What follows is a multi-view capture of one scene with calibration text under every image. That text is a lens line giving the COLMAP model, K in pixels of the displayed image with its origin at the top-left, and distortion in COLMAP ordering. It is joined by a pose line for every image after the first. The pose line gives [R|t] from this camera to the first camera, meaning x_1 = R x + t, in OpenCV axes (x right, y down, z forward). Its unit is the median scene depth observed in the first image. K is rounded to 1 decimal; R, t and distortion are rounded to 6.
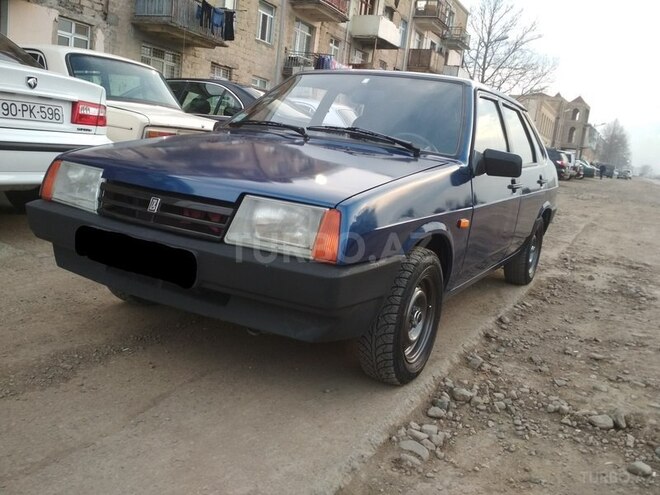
lens RADIAL K [[599.5, 0, 330.0], [0, 599.5, 247.5], [0, 0, 1]] dist [0.096831, -0.194547]
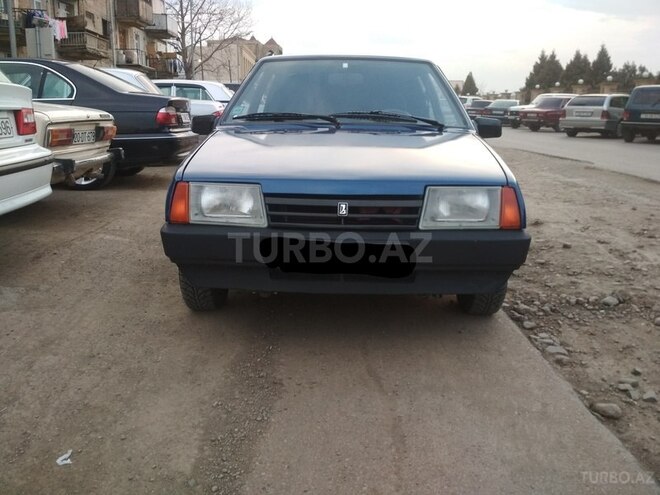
lens RADIAL K [[599.5, 0, 330.0], [0, 599.5, 247.5], [0, 0, 1]] dist [0.096831, -0.194547]
pose [[0.876125, -0.207107, 0.435330, -0.661263], [0.169555, 0.977701, 0.123901, -0.116447], [-0.451284, -0.034741, 0.891704, 0.015647]]
